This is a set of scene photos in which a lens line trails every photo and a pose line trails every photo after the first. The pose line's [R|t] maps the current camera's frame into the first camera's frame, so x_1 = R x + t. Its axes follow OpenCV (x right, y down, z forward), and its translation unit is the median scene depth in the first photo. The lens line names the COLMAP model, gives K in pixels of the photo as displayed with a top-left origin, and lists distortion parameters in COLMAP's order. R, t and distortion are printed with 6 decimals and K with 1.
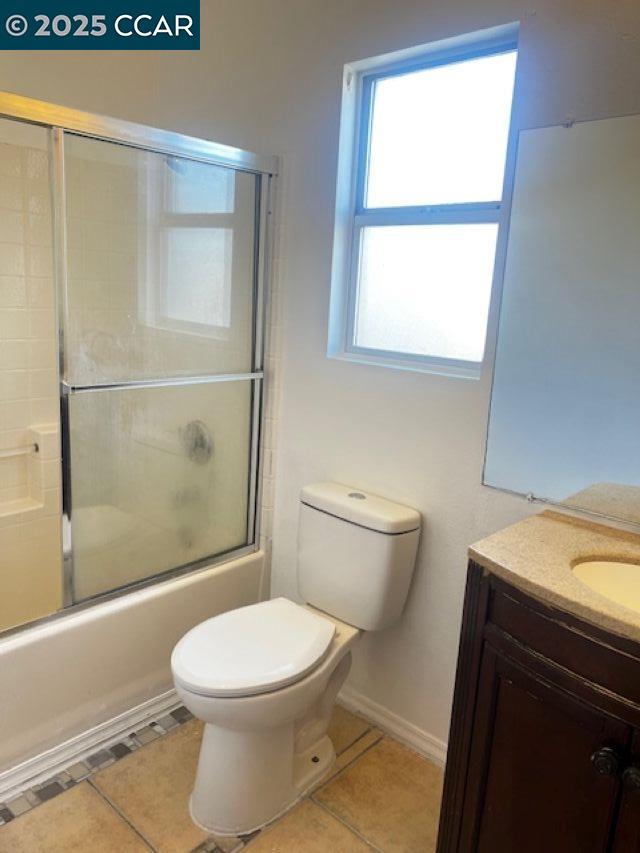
lens RADIAL K [[652.1, 0, 320.0], [0, 652.1, 426.5], [0, 0, 1]] dist [0.134811, -0.232475]
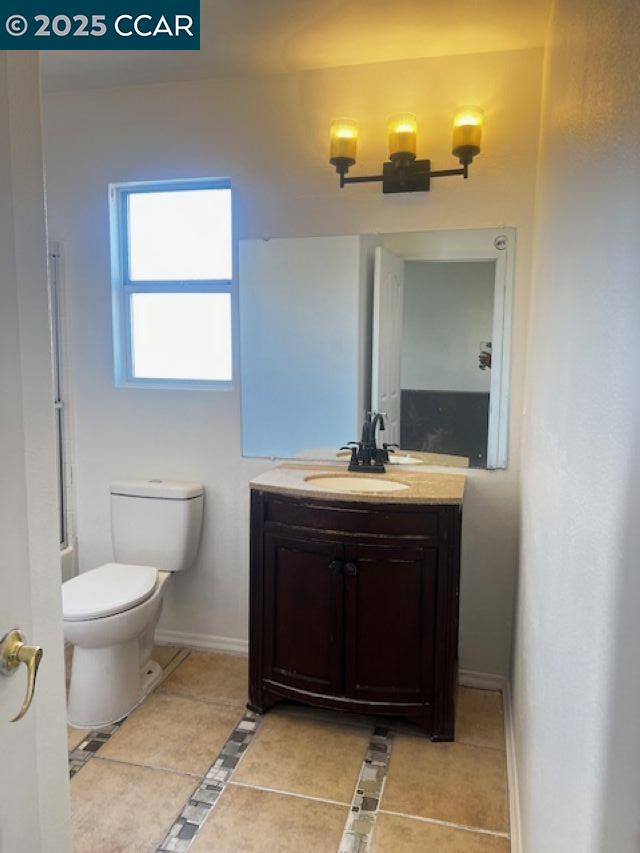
lens RADIAL K [[635.8, 0, 320.0], [0, 635.8, 426.5], [0, 0, 1]] dist [0.121849, -0.003206]
pose [[0.886424, -0.108148, 0.450062, -0.249131], [0.139041, 0.989630, -0.036046, 0.092807], [-0.441497, 0.094529, 0.892269, -0.417925]]
